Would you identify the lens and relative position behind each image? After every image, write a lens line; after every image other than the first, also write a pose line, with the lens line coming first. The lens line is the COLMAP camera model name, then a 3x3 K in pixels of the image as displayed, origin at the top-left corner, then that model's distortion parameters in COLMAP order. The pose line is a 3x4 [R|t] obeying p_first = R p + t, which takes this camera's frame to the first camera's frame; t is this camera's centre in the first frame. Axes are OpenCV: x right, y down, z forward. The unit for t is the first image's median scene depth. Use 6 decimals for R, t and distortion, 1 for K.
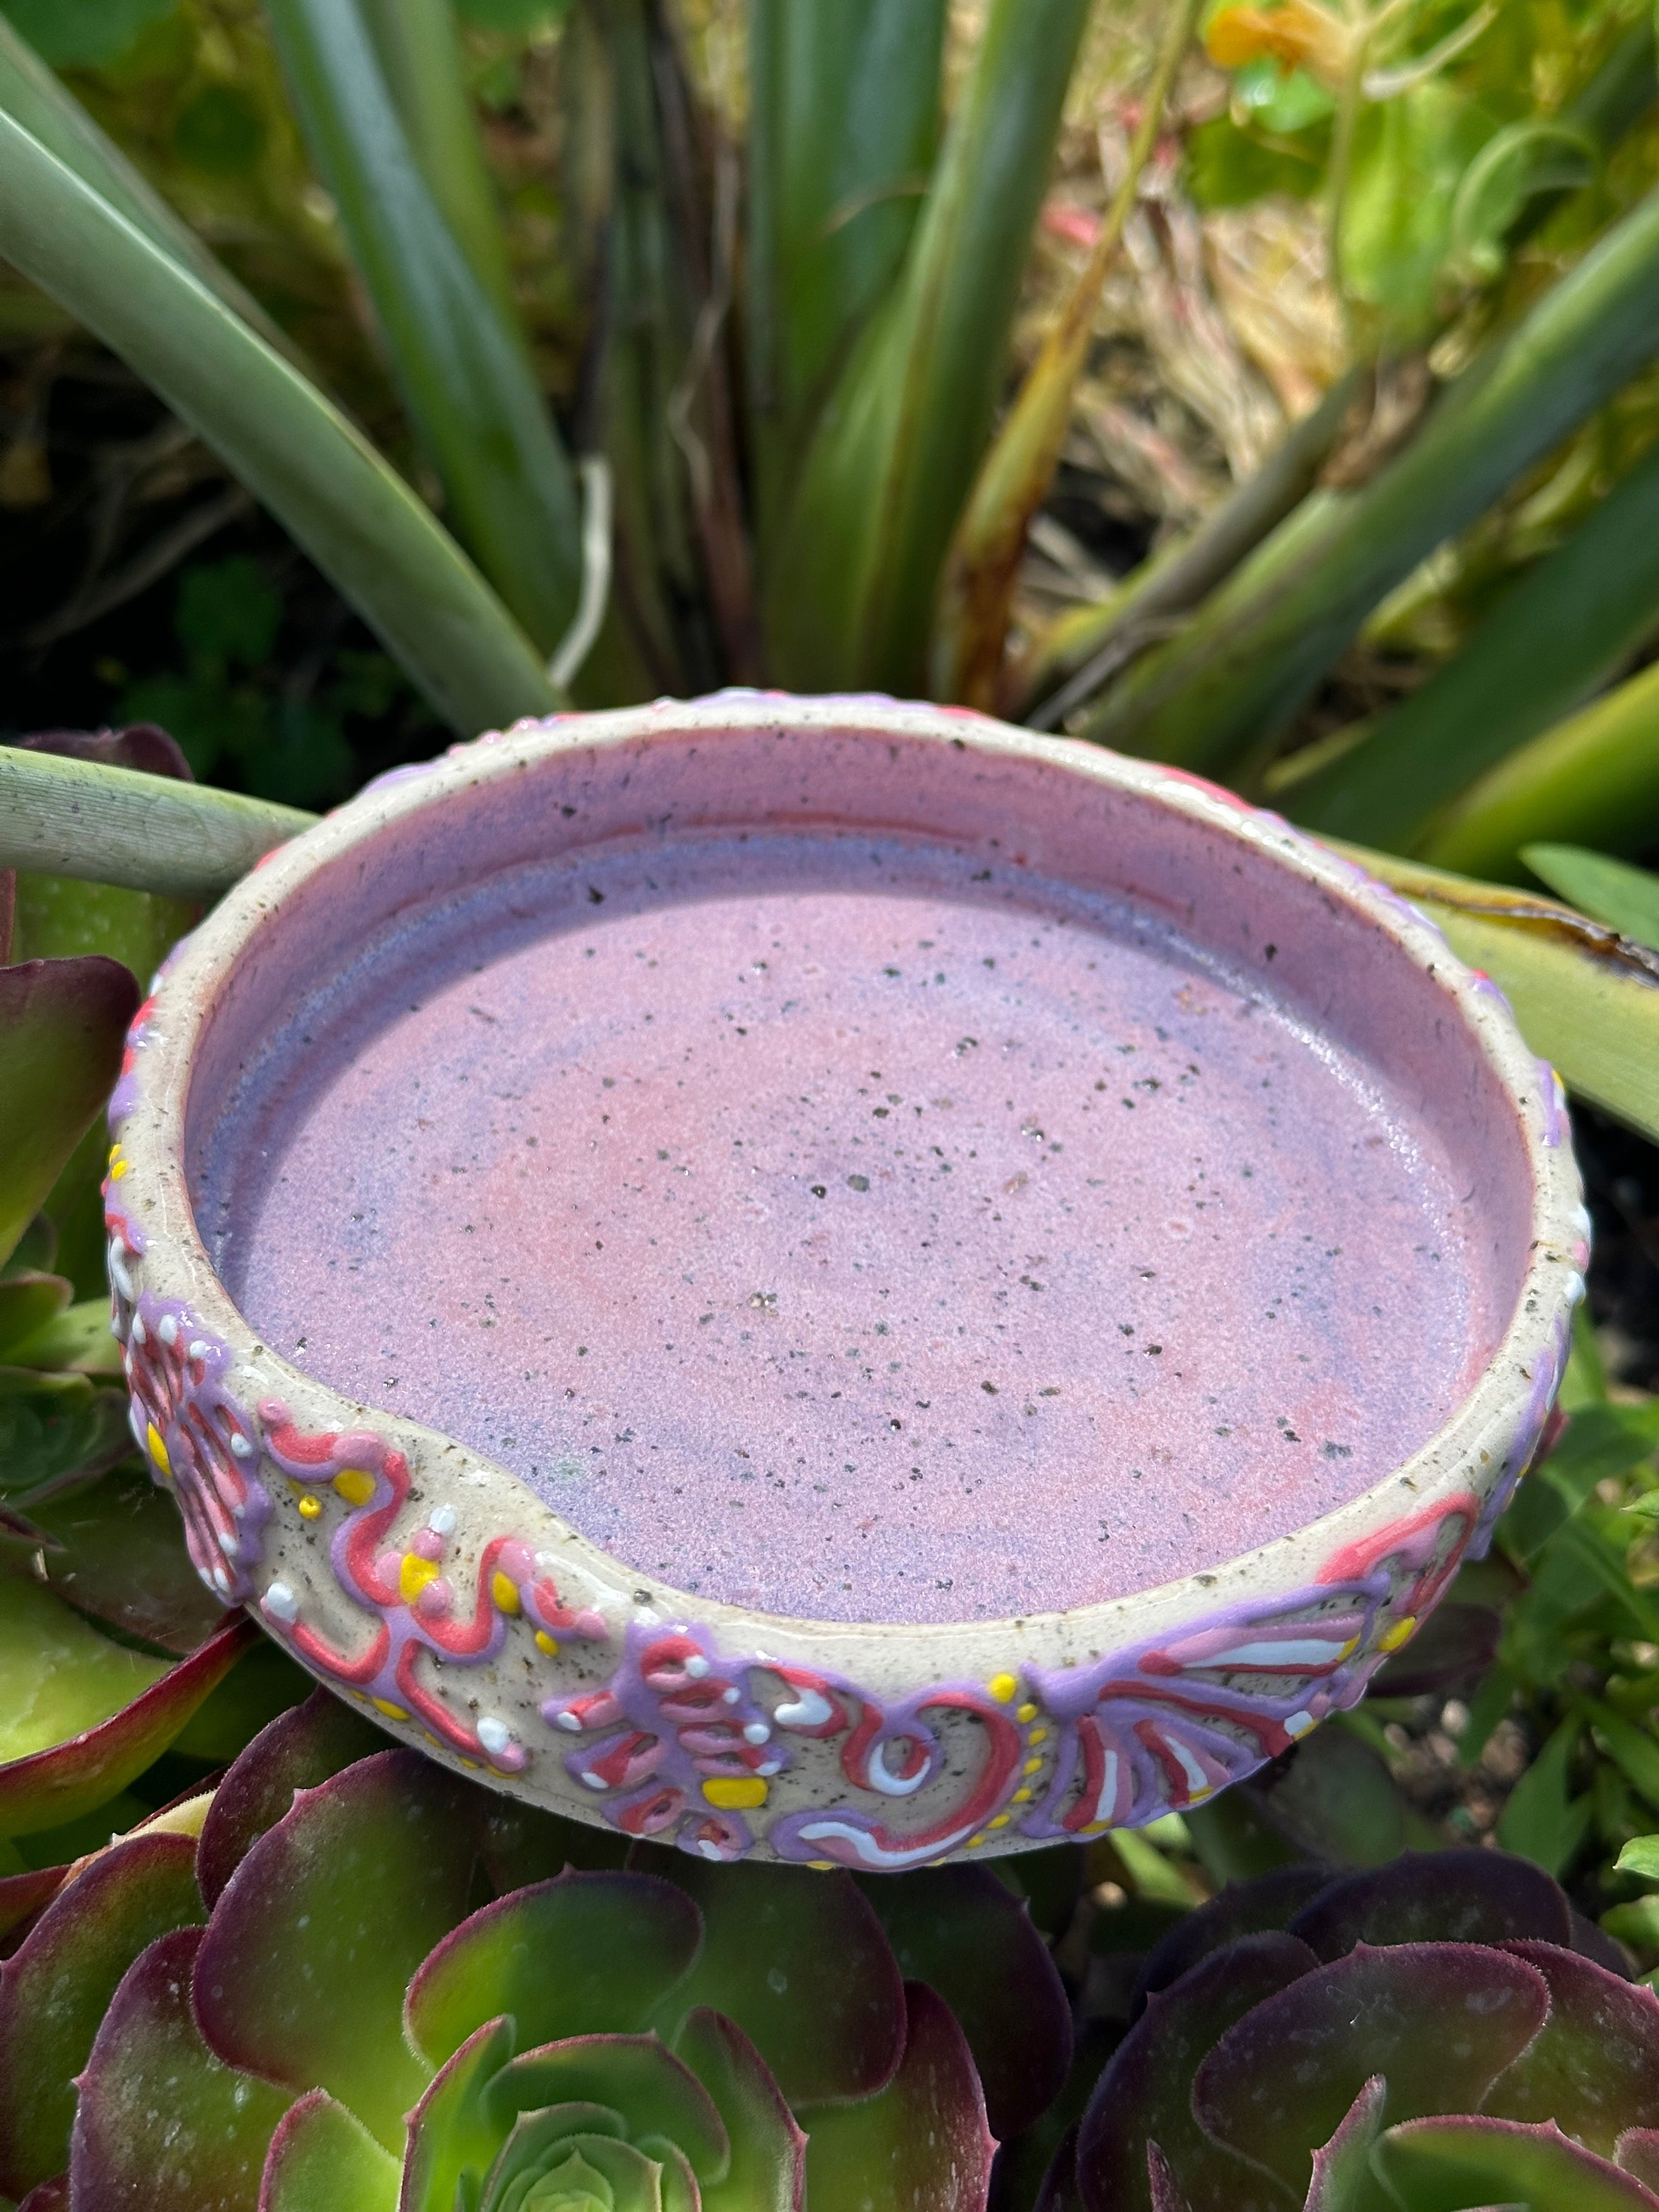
lens RADIAL K [[3168.4, 0, 844.9], [0, 3168.4, 1092.8], [0, 0, 1]] dist [0.093495, 0.000000]
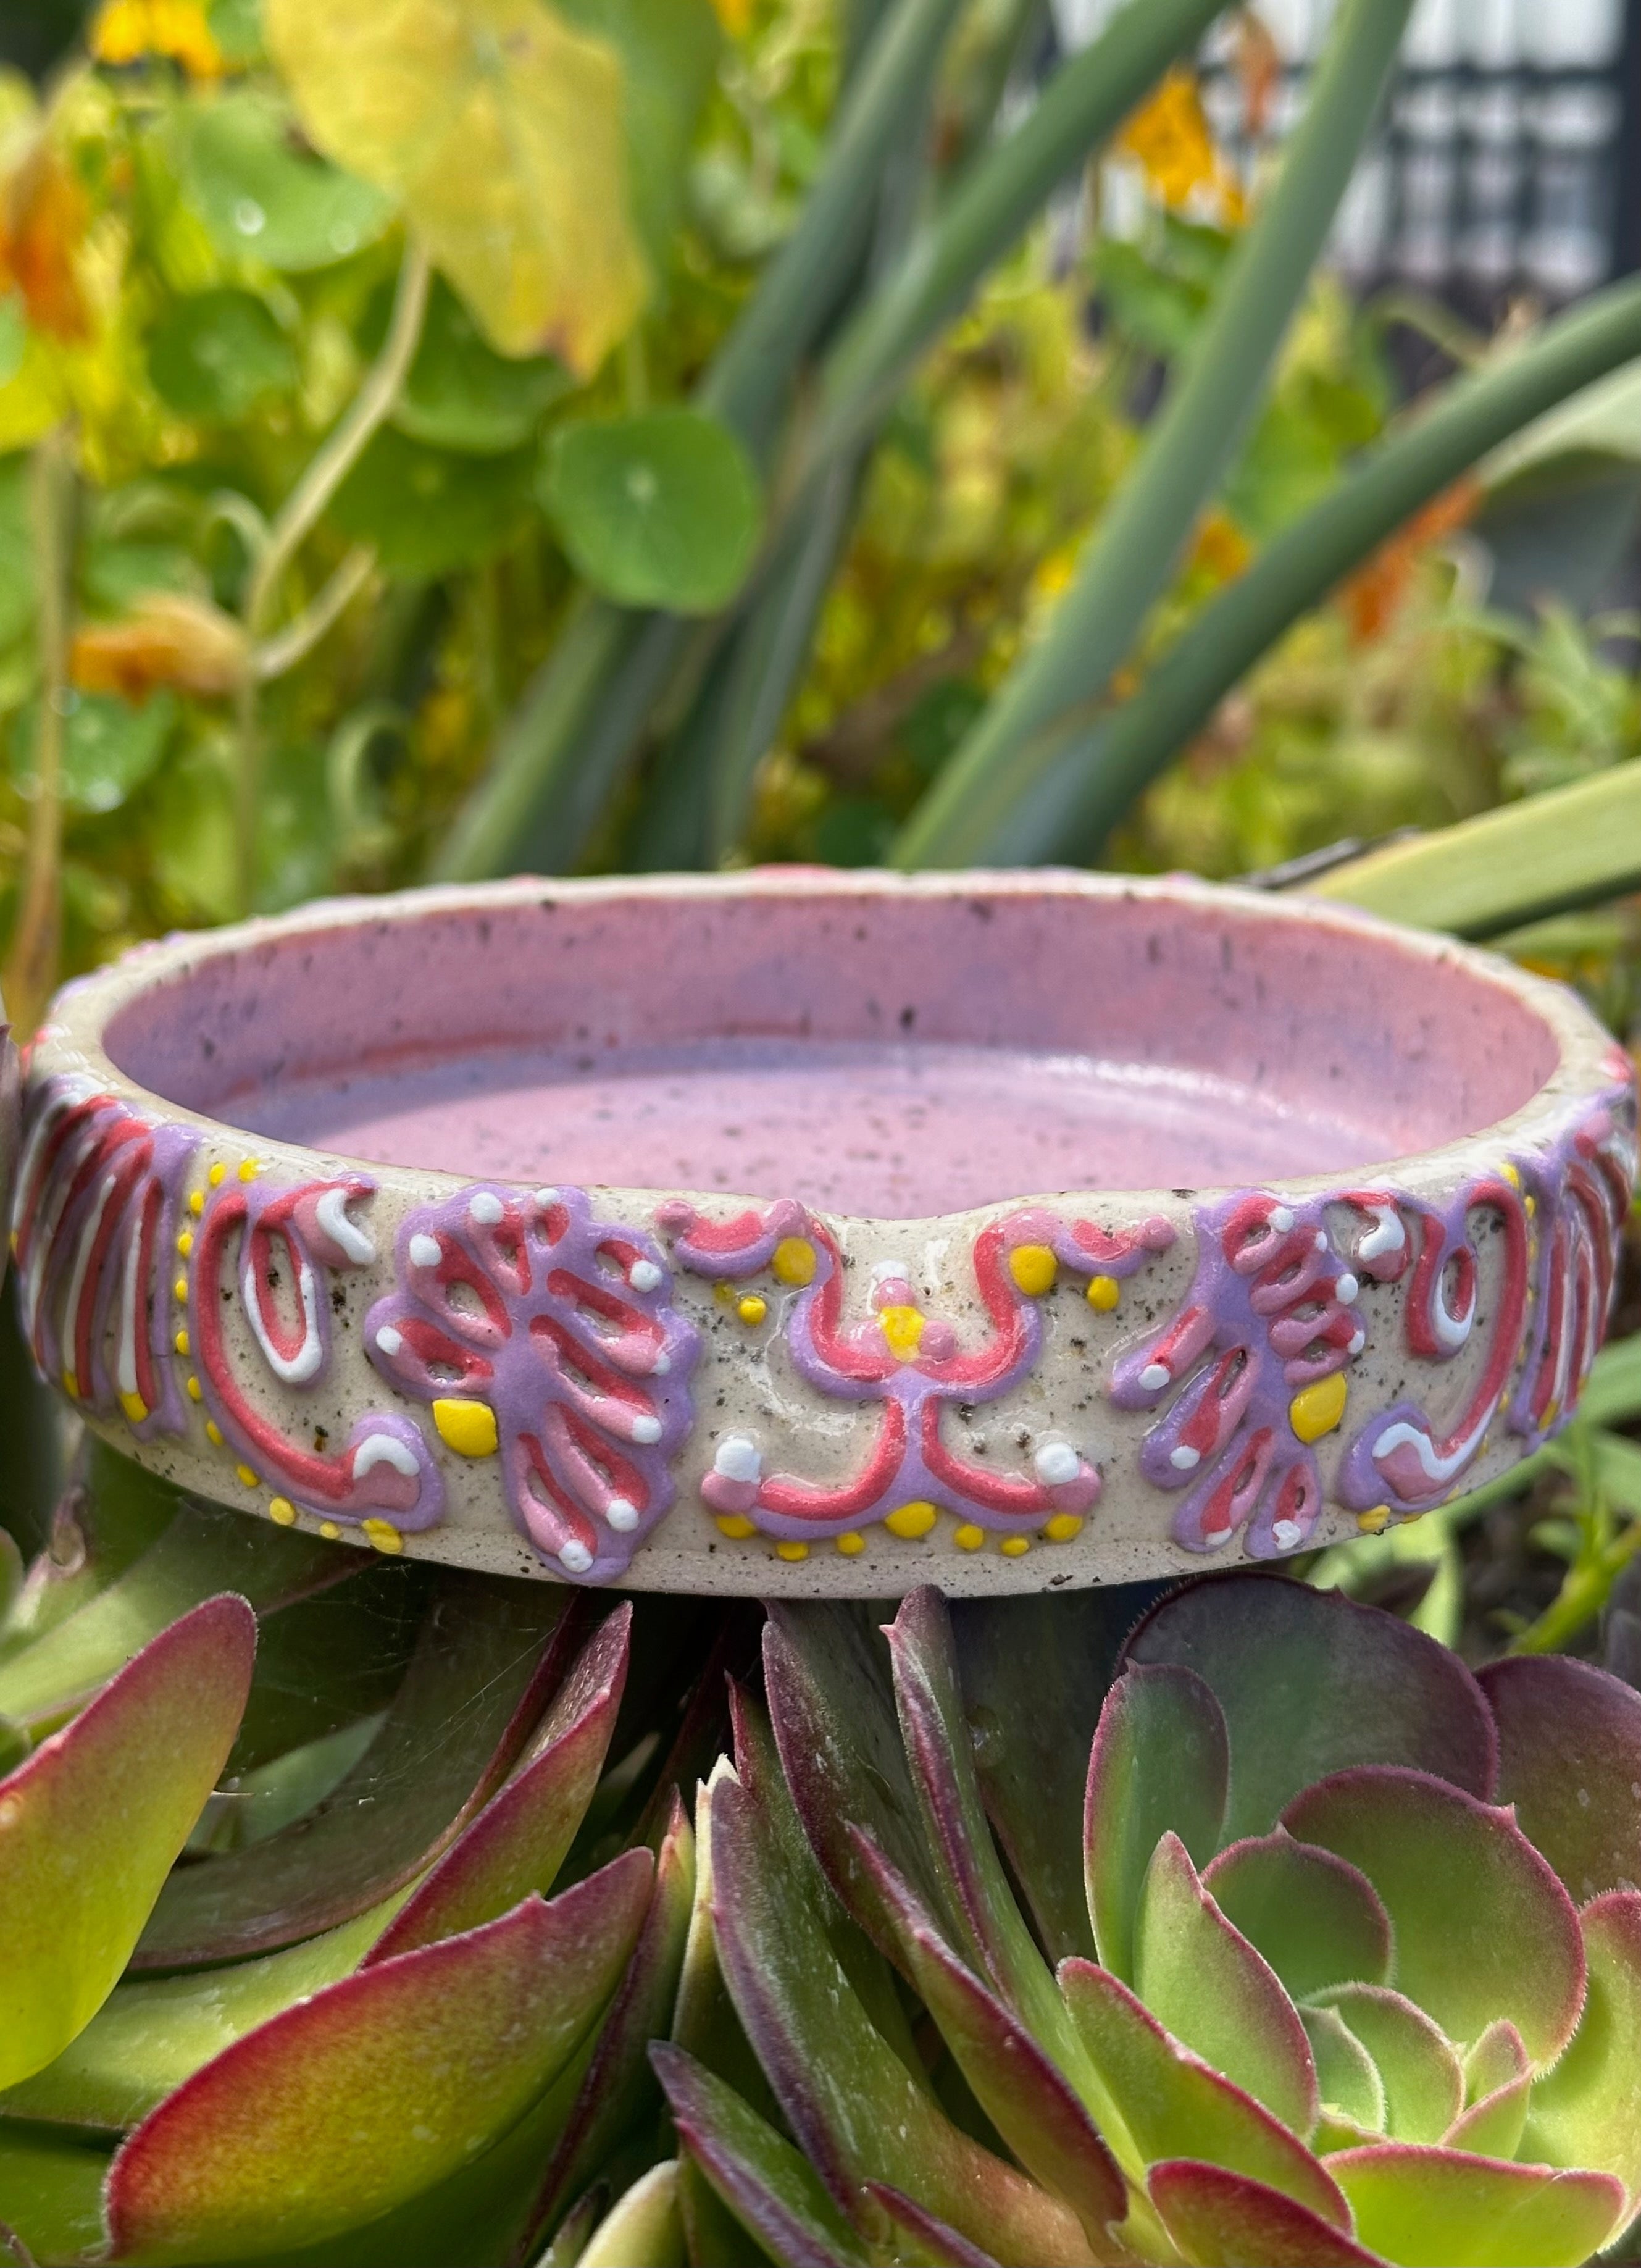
lens RADIAL K [[3557.6, 0, 805.4], [0, 3557.6, 1124.1], [0, 0, 1]] dist [0.147100, 0.000000]
pose [[0.780927, -0.214822, 0.586519, -0.678473], [0.445582, 0.849640, -0.282080, 0.349911], [-0.437733, 0.481626, 0.759227, 0.247099]]
